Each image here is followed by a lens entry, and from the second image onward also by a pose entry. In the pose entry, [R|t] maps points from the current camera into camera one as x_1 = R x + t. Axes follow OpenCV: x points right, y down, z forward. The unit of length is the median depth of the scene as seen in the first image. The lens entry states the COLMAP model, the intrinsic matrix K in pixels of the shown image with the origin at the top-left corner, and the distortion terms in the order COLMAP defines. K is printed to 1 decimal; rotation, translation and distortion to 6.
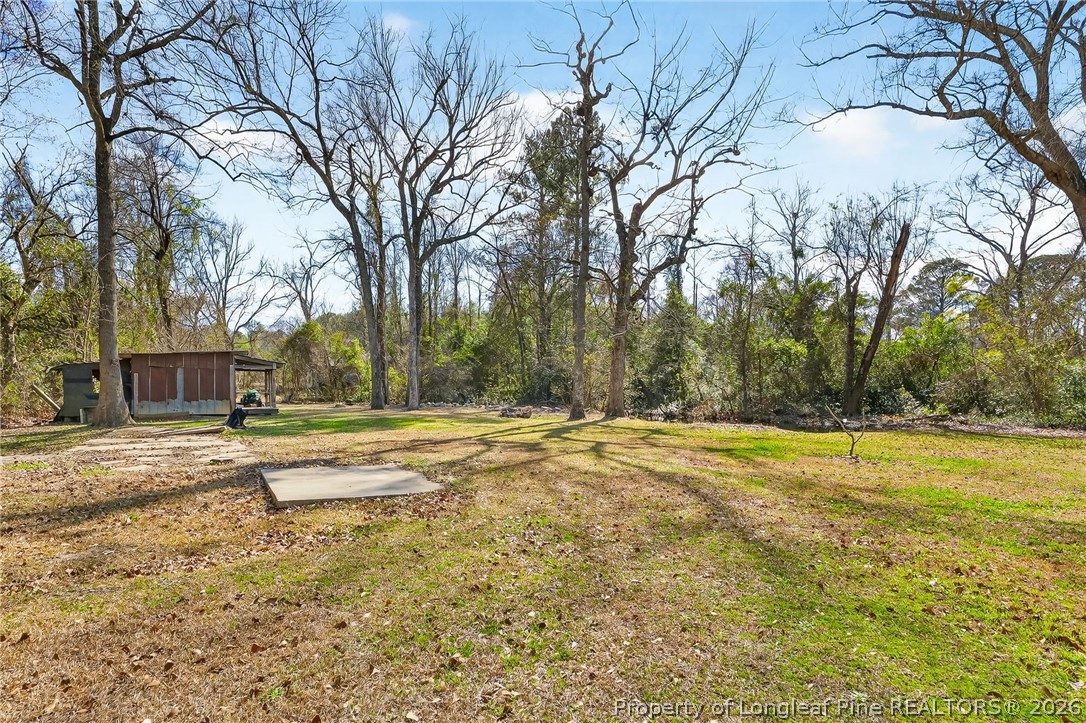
lens RADIAL K [[526.7, 0, 540.6], [0, 526.7, 419.0], [0, 0, 1]] dist [0.000107, -0.000030]
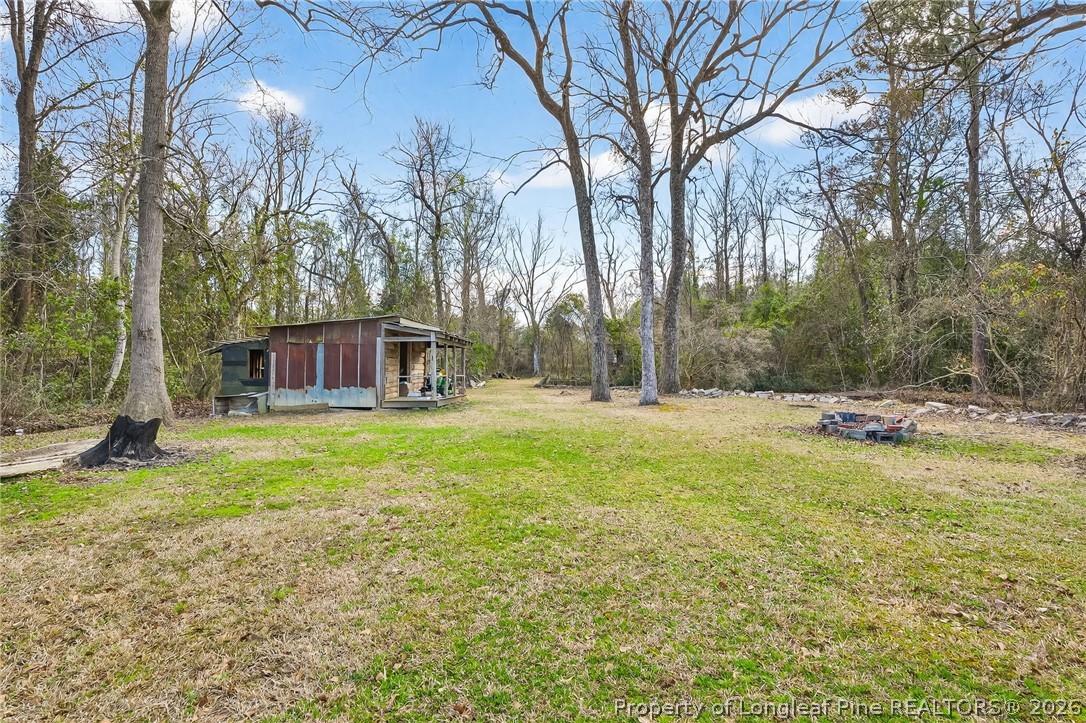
lens RADIAL K [[484.0, 0, 547.9], [0, 484.0, 361.0], [0, 0, 1]] dist [0.001278, 0.000294]
pose [[0.819725, -0.022106, -0.572330, -0.029411], [-0.023243, 0.997148, -0.071804, -0.026059], [0.572285, 0.072162, 0.816874, 0.520362]]
